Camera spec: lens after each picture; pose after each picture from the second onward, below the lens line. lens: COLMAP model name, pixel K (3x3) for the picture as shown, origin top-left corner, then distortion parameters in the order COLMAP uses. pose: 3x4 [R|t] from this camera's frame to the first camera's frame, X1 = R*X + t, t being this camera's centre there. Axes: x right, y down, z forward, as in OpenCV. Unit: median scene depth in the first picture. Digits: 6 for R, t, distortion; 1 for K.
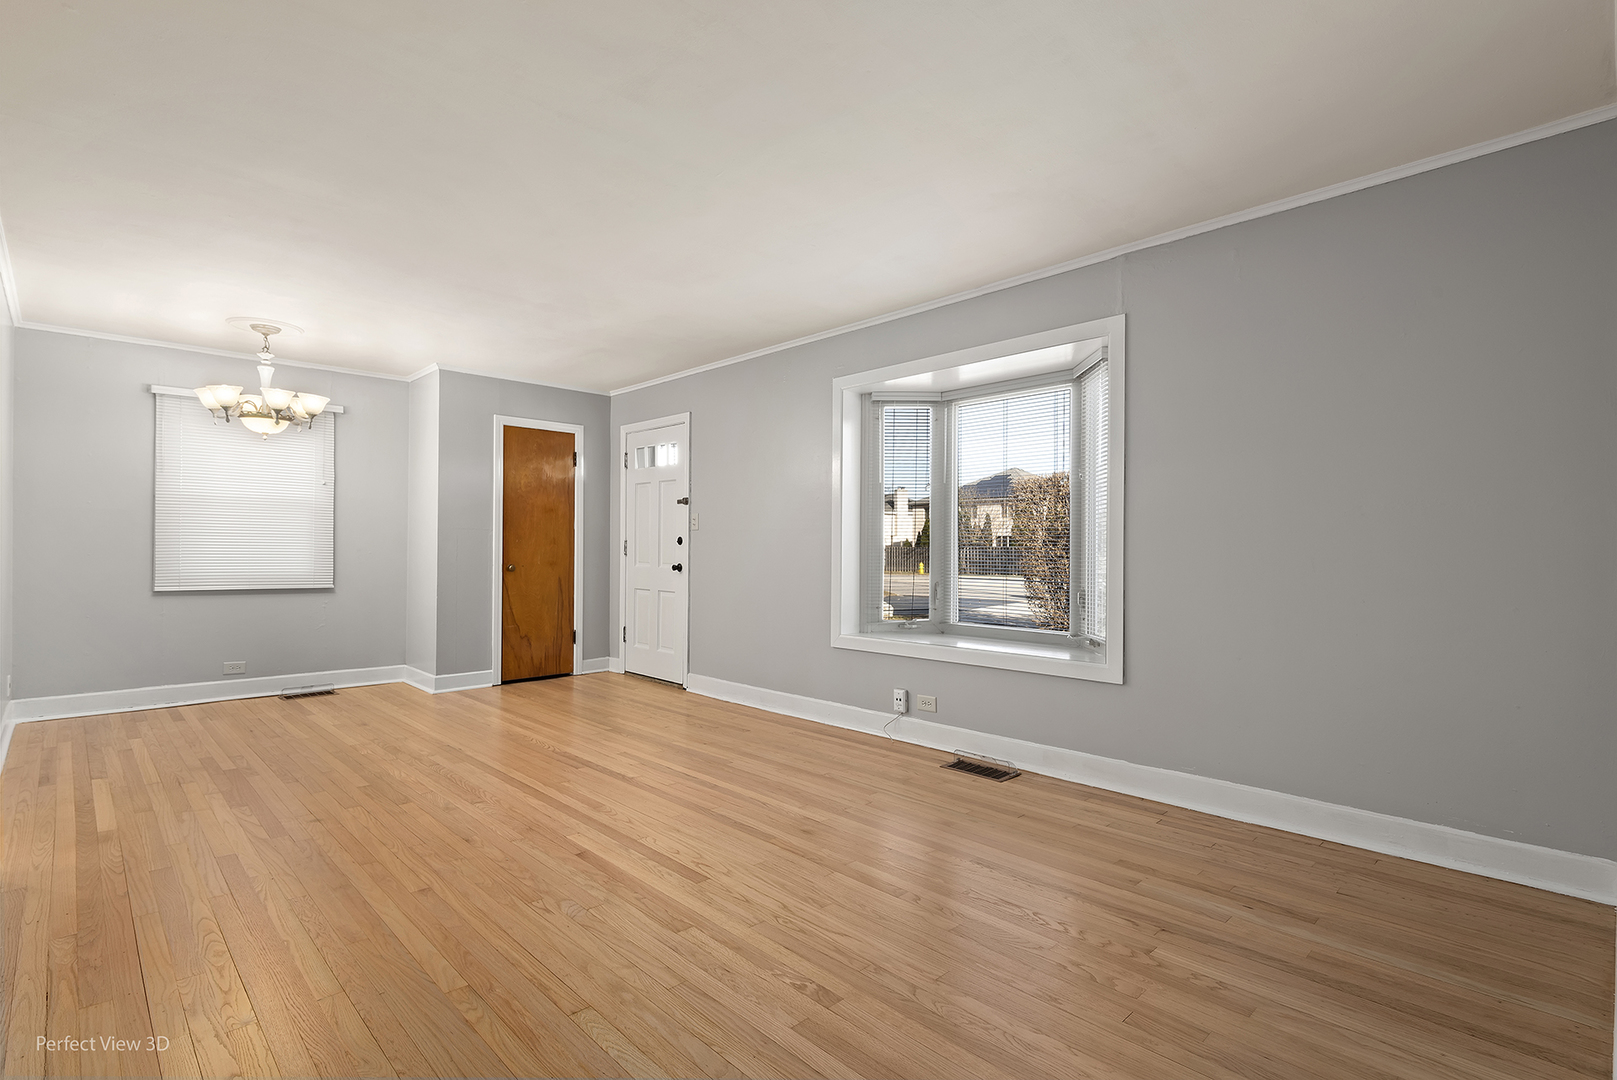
lens RADIAL K [[787.3, 0, 808.8], [0, 787.3, 544.2], [0, 0, 1]] dist [0.000970, -0.000586]
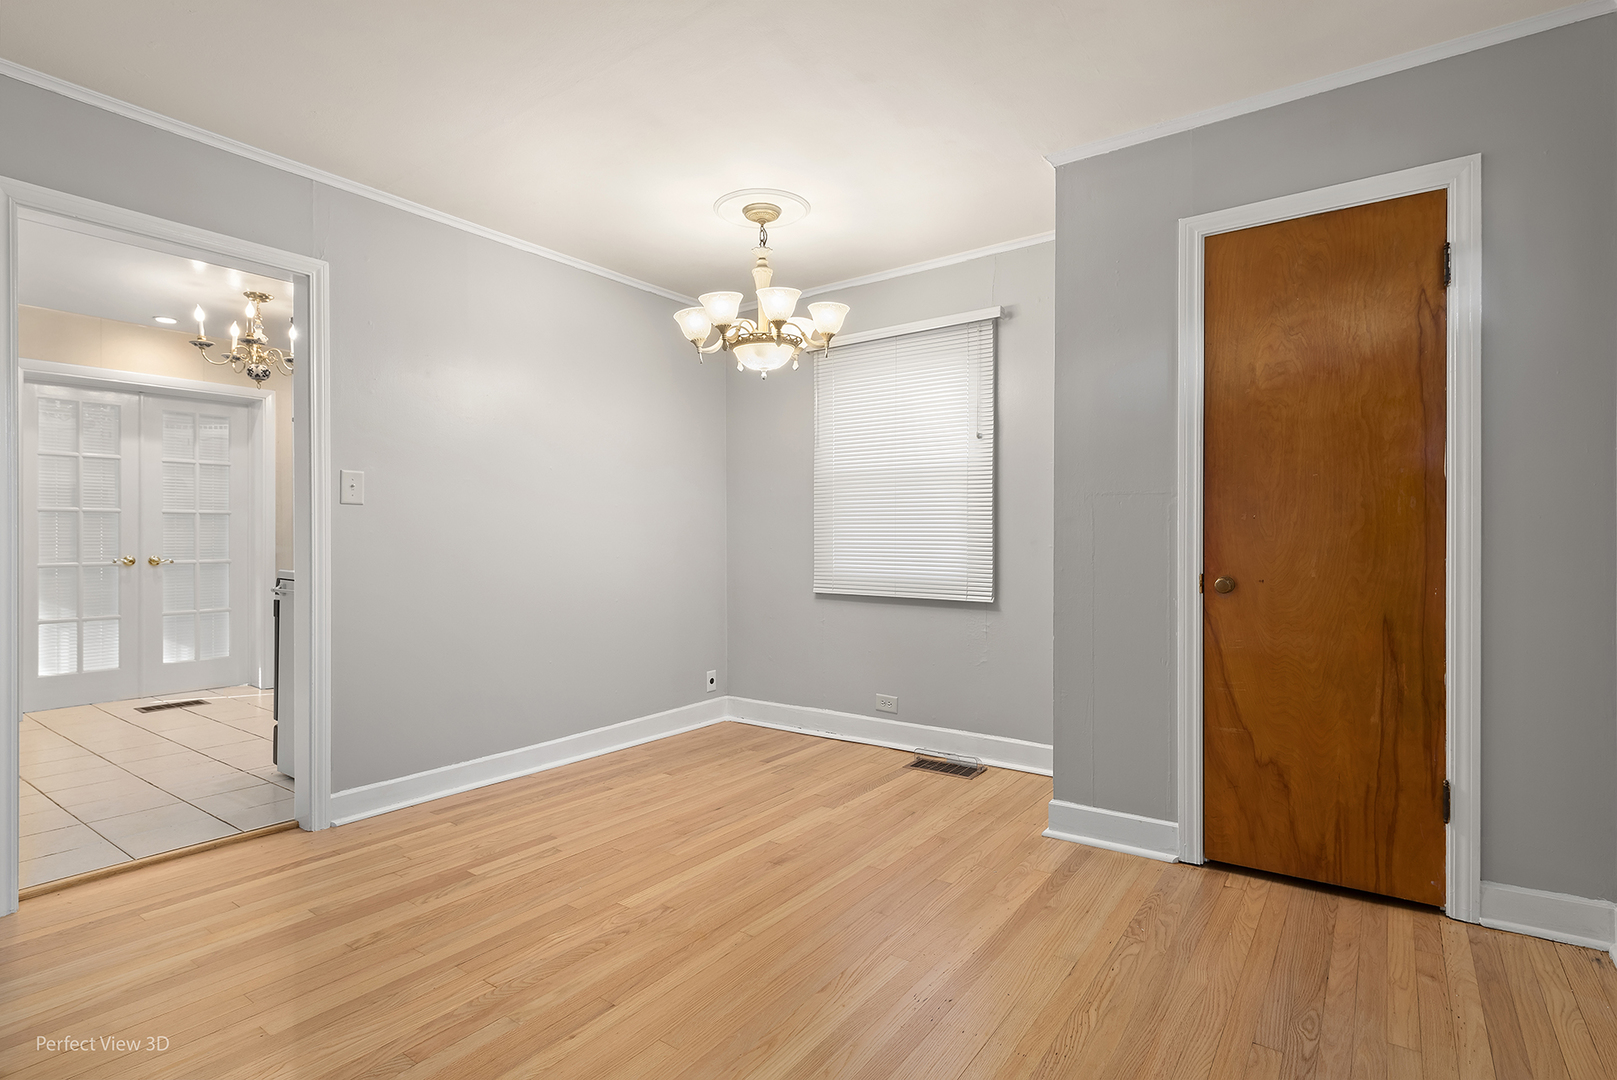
lens RADIAL K [[787.3, 0, 808.8], [0, 787.3, 544.2], [0, 0, 1]] dist [0.000970, -0.000586]
pose [[0.169503, -0.001545, -0.985528, -0.016956], [0.012326, 0.999924, 0.000553, 0.006389], [0.985453, -0.012241, 0.169510, 0.721231]]
